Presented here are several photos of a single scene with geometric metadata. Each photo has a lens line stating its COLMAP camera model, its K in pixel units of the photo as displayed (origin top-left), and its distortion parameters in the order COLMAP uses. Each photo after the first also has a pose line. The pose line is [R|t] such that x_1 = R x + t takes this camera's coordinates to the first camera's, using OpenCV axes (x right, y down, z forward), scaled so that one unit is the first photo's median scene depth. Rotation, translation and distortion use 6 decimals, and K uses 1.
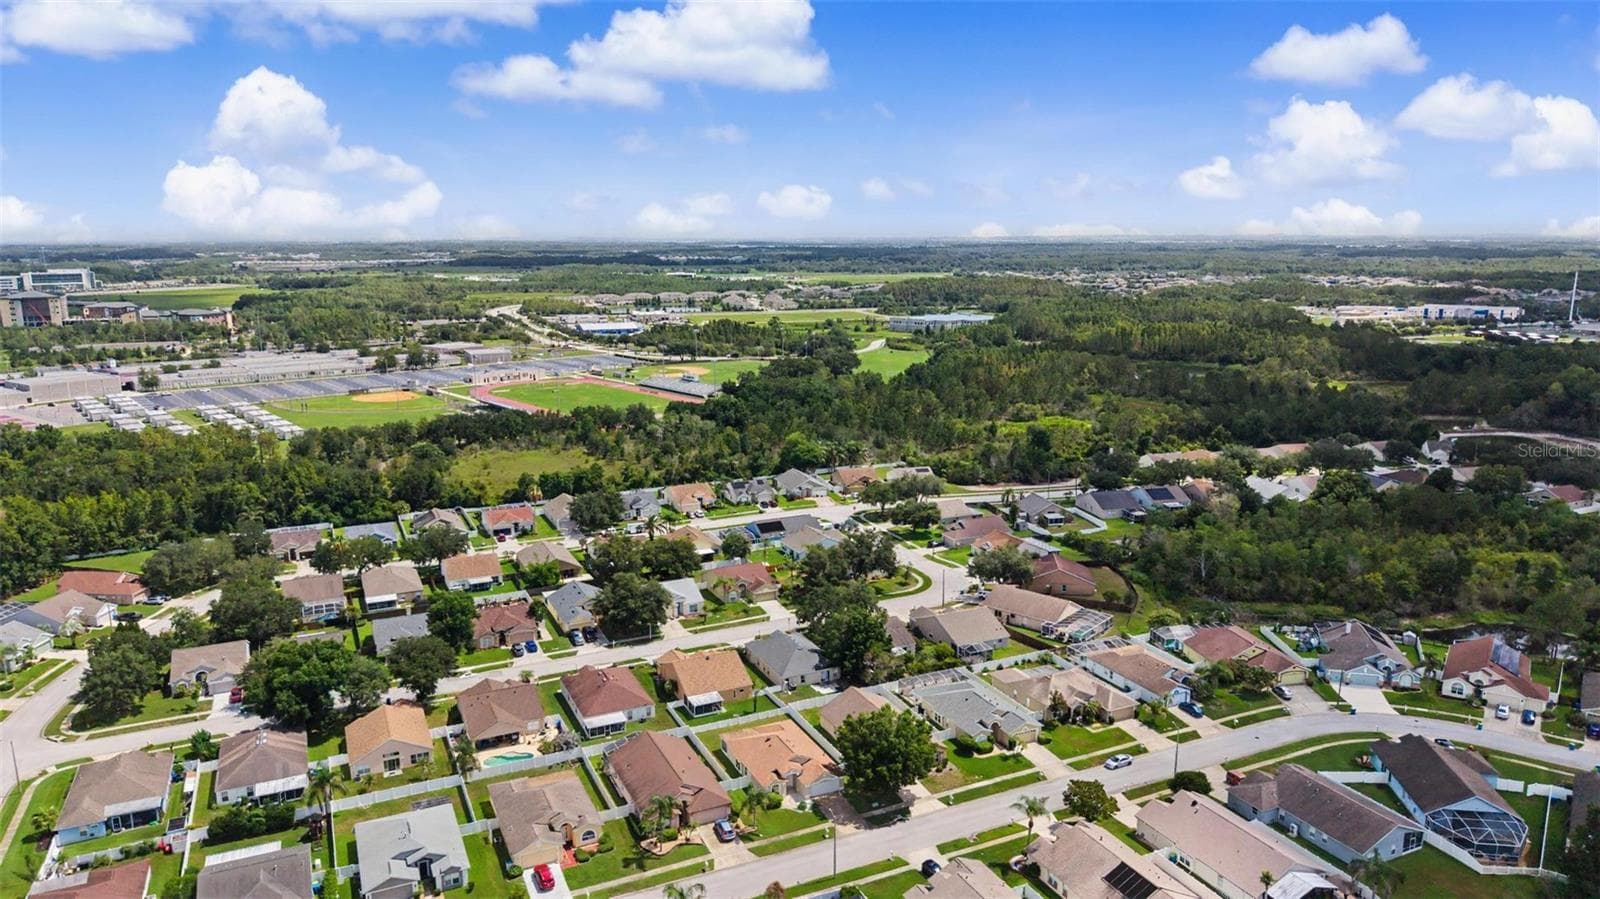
lens RADIAL K [[1056.1, 0, 800.0], [0, 1056.1, 449.5], [0, 0, 1]] dist [0.067463, -0.091880]
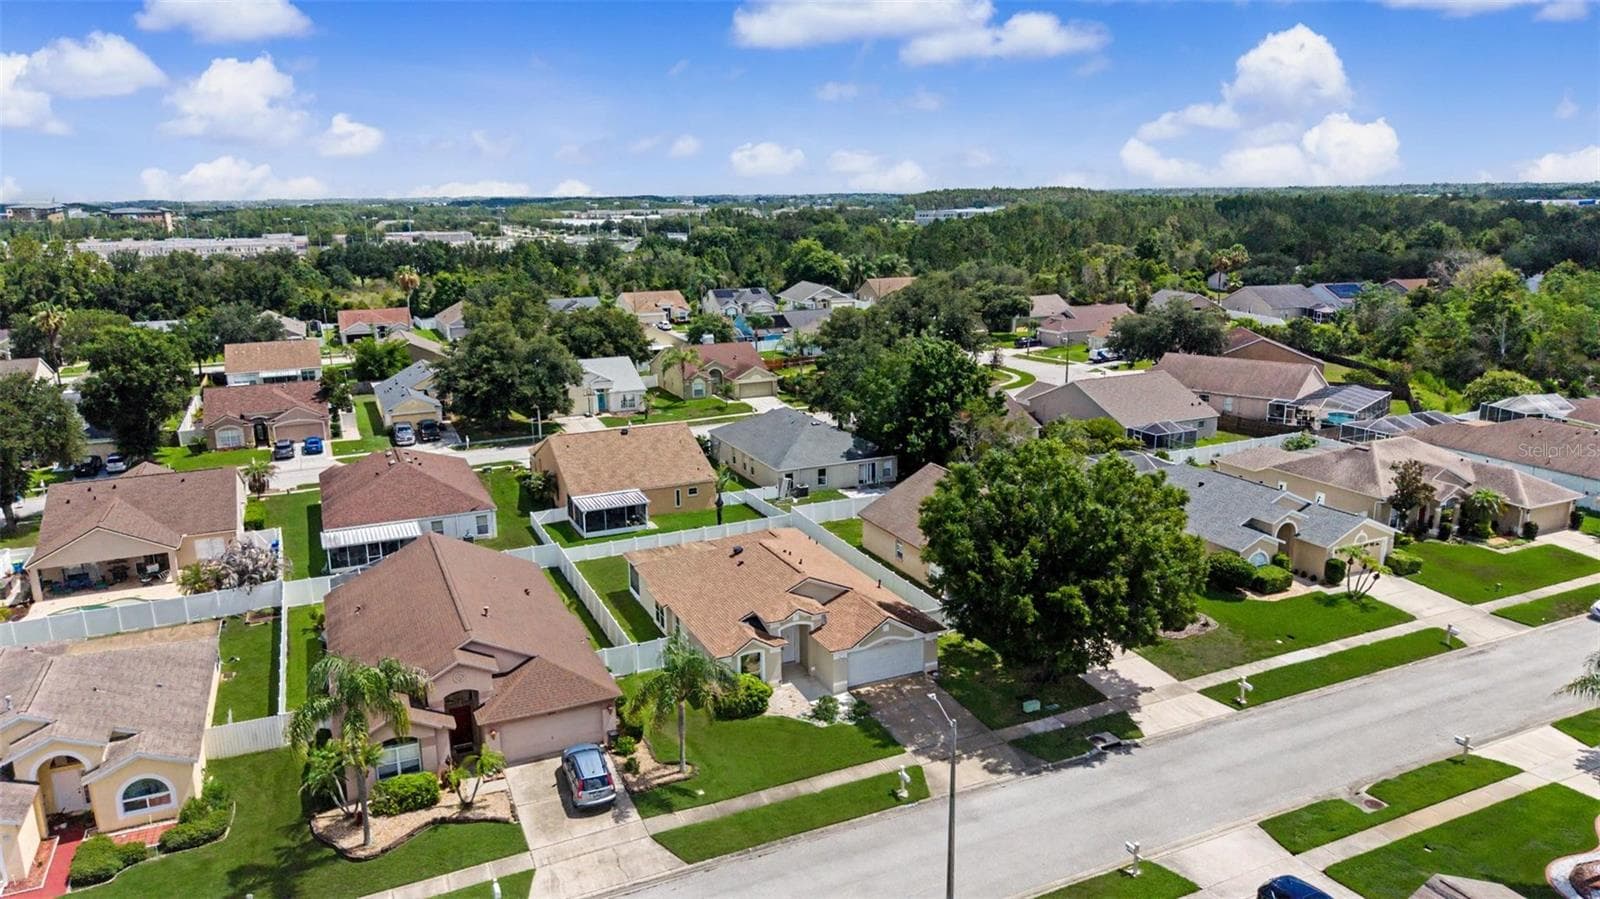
lens RADIAL K [[1056.1, 0, 800.0], [0, 1056.1, 449.5], [0, 0, 1]] dist [0.067463, -0.091880]
pose [[0.999898, -0.007192, -0.012321, -0.001236], [0.007646, 0.999278, 0.037211, 0.202470], [0.012044, -0.037302, 0.999231, 0.558796]]
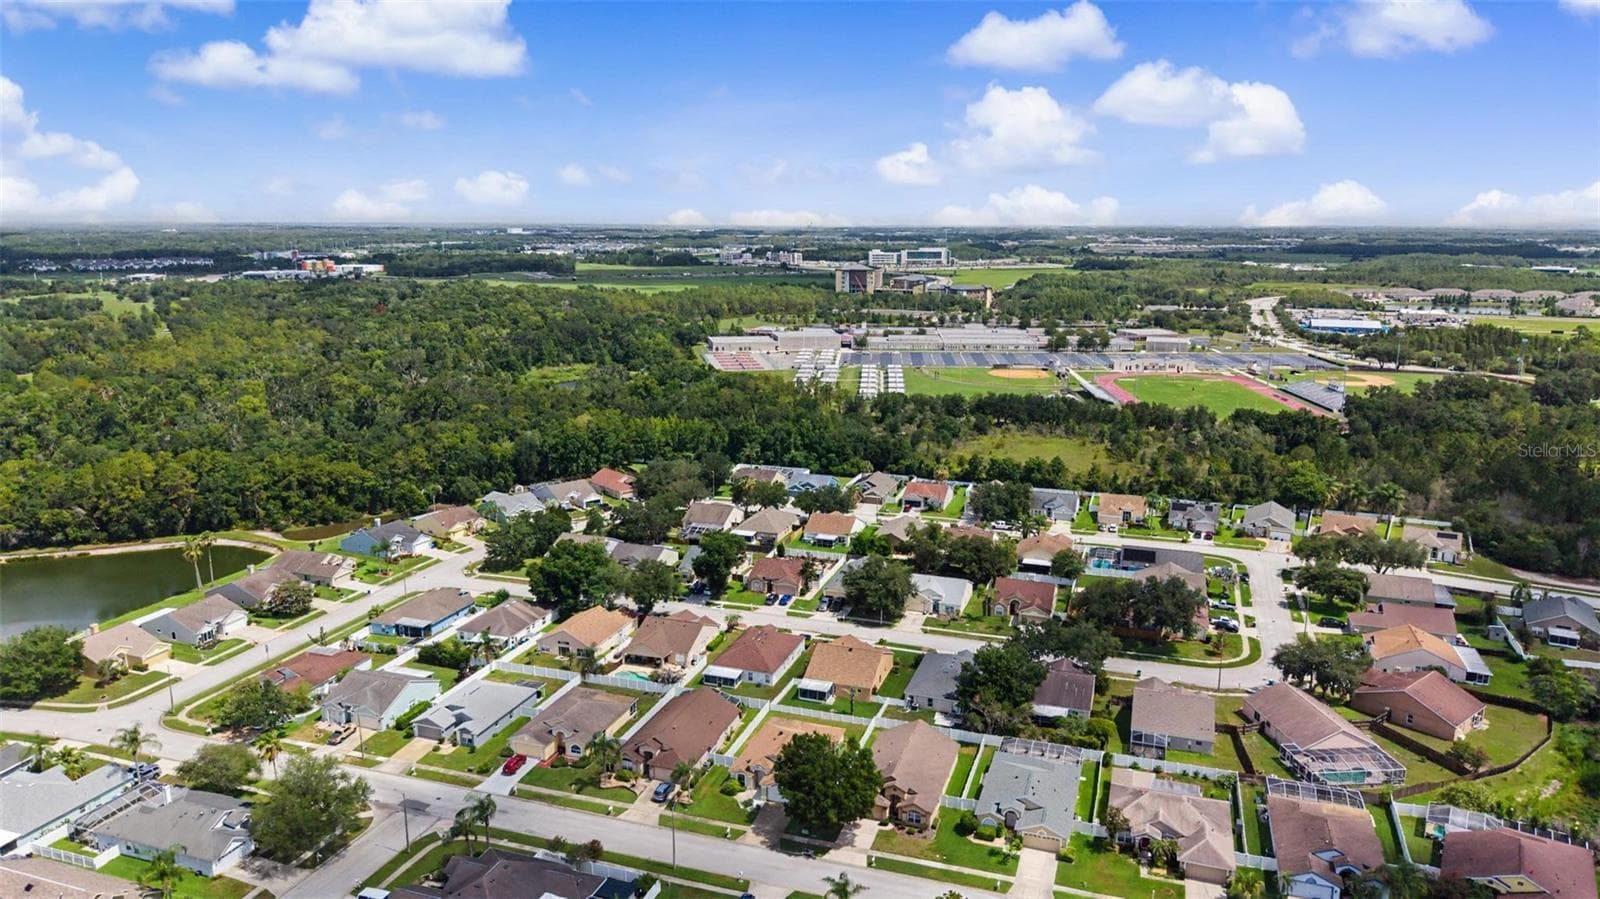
lens RADIAL K [[1056.1, 0, 800.0], [0, 1056.1, 449.5], [0, 0, 1]] dist [0.067463, -0.091880]
pose [[0.719756, 0.152997, -0.677158, 0.558854], [-0.143780, 0.987116, 0.070204, -0.054000], [0.679175, 0.046832, 0.732481, 0.254264]]
